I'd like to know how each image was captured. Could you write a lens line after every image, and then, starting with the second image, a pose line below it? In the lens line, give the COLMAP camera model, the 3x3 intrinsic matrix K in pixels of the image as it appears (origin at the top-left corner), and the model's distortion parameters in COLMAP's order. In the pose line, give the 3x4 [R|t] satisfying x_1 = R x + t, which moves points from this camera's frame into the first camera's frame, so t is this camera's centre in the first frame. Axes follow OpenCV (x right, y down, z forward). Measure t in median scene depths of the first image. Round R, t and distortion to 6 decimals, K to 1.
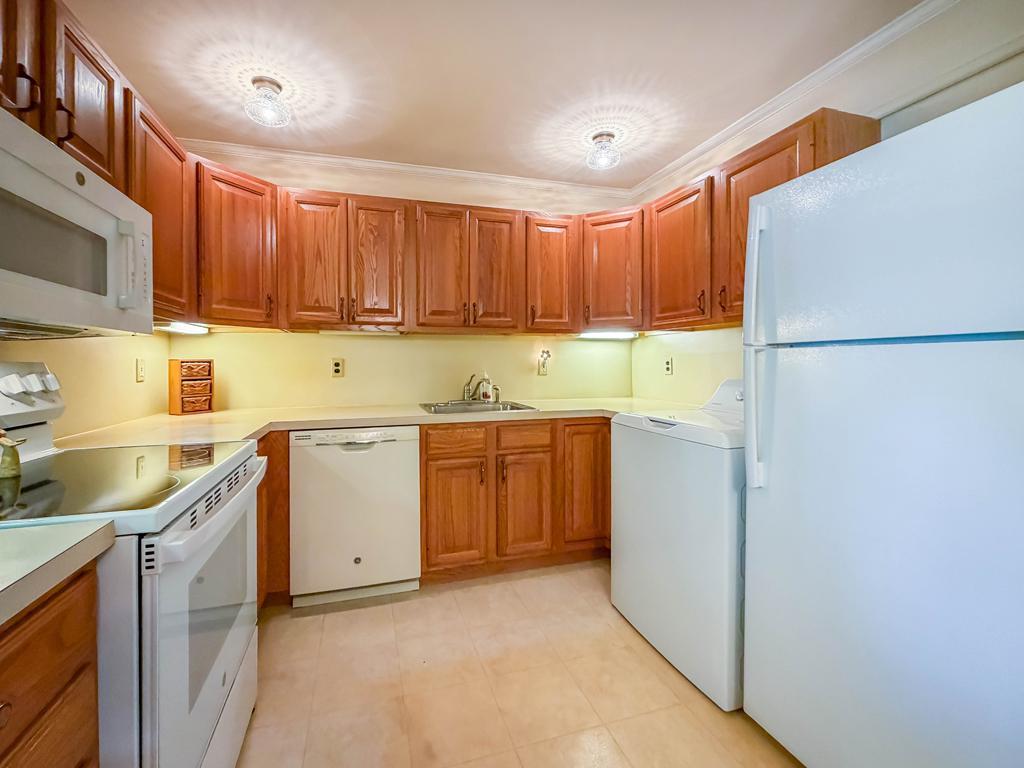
lens RADIAL K [[425.5, 0, 475.0], [0, 425.5, 364.6], [0, 0, 1]] dist [0.000315, 0.000027]
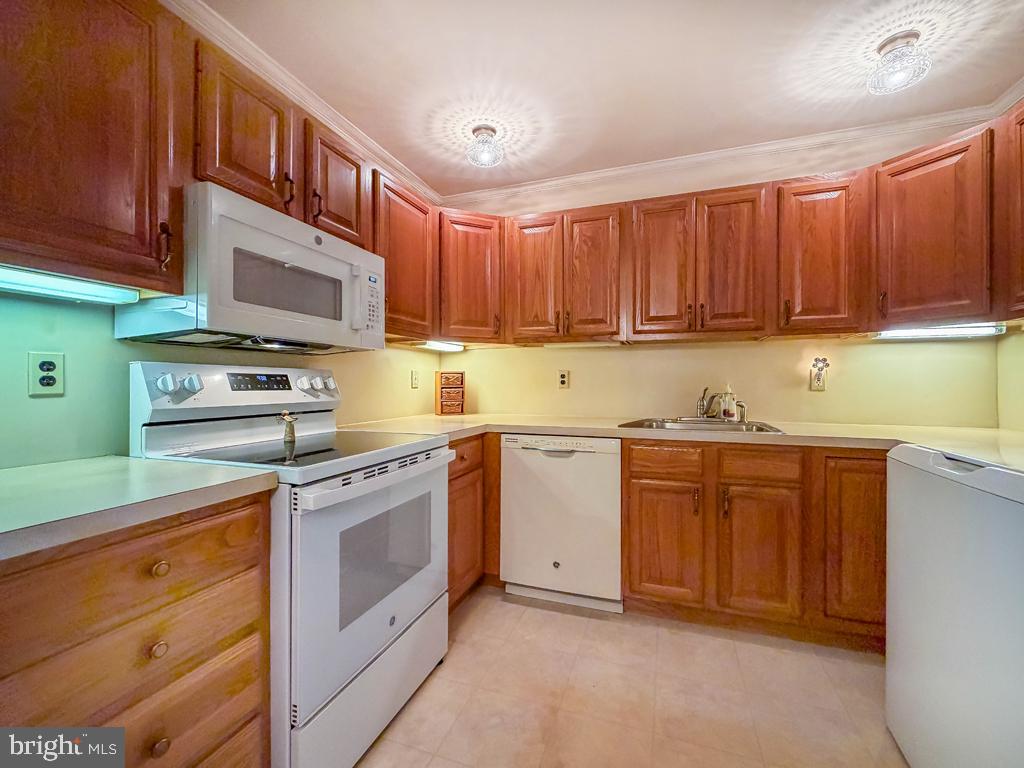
lens RADIAL K [[422.2, 0, 512.6], [0, 422.2, 382.7], [0, 0, 1]] dist [-0.000660, -0.000087]
pose [[0.817575, 0.005930, -0.575792, 0.196909], [-0.007537, 0.999972, -0.000403, 0.019765], [0.575773, 0.004669, 0.817596, 0.092171]]
